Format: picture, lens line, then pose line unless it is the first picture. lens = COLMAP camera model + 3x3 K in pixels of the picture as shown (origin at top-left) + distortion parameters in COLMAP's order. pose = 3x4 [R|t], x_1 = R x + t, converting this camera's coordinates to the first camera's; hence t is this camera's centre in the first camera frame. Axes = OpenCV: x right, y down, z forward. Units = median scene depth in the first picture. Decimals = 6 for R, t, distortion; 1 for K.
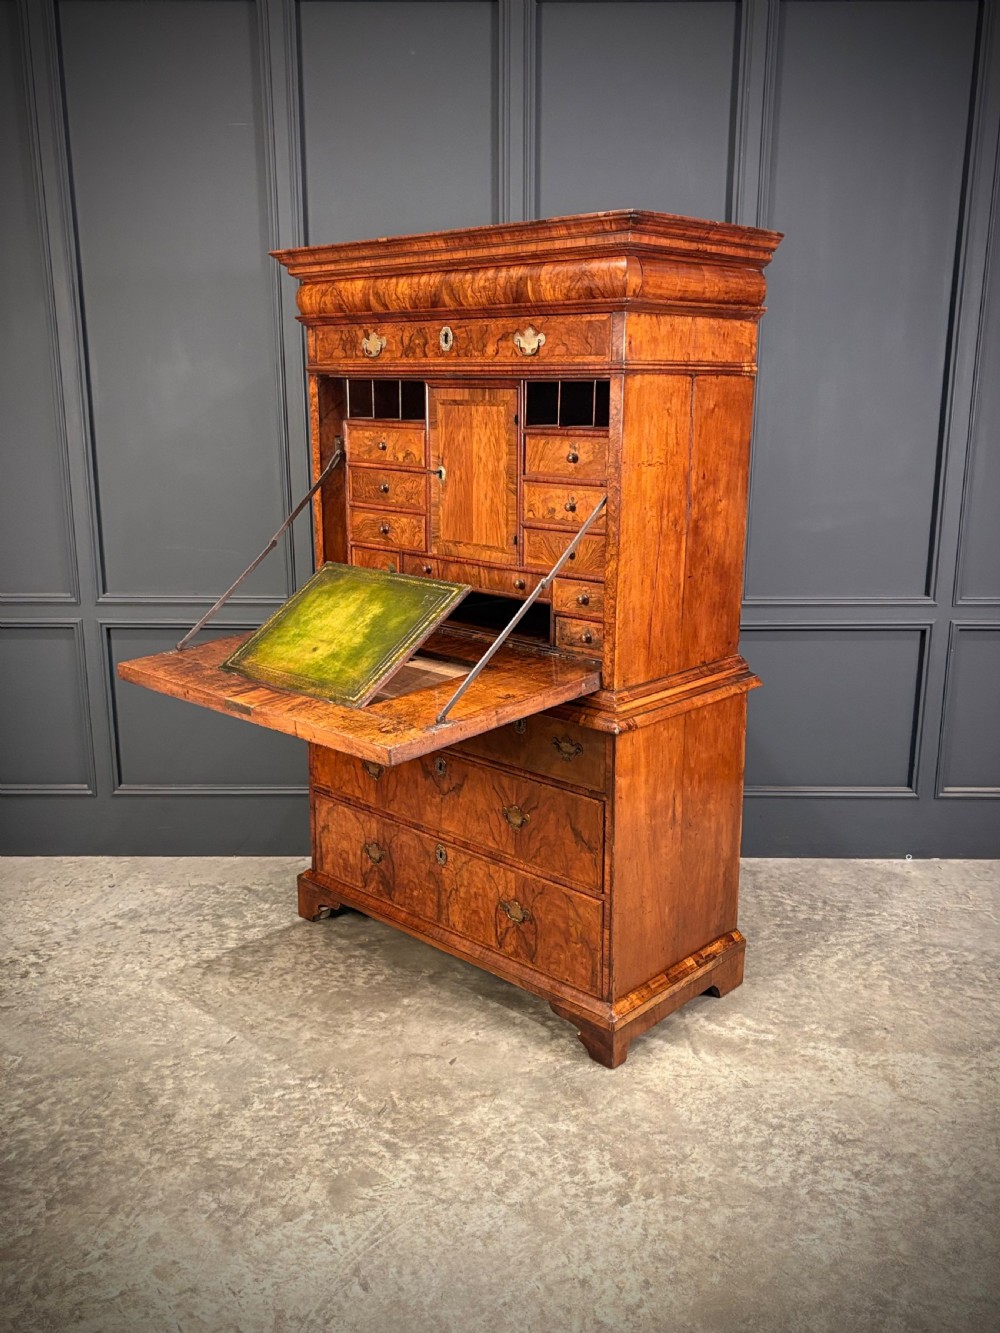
lens RADIAL K [[1202.5, 0, 502.0], [0, 1202.5, 664.5], [0, 0, 1]] dist [0.015730, -0.003384]
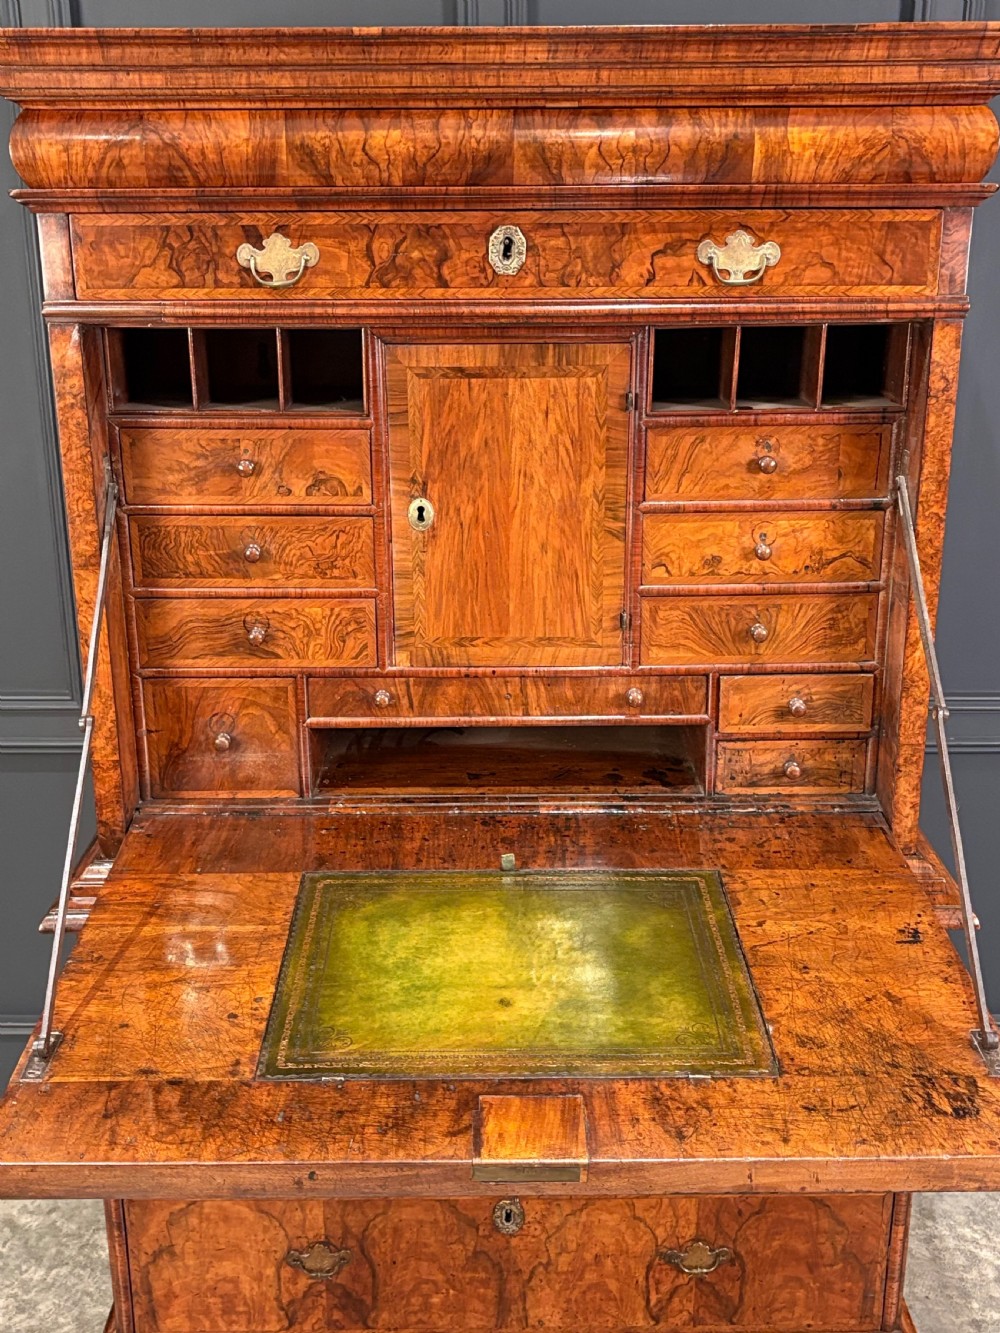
lens RADIAL K [[1413.9, 0, 505.2], [0, 1413.9, 631.9], [0, 0, 1]] dist [-0.004917, -0.022806]
pose [[0.716938, -0.205091, 0.666287, -0.462803], [0.169293, 0.978357, 0.118988, -0.189587], [-0.676270, 0.027491, 0.736141, 0.591766]]
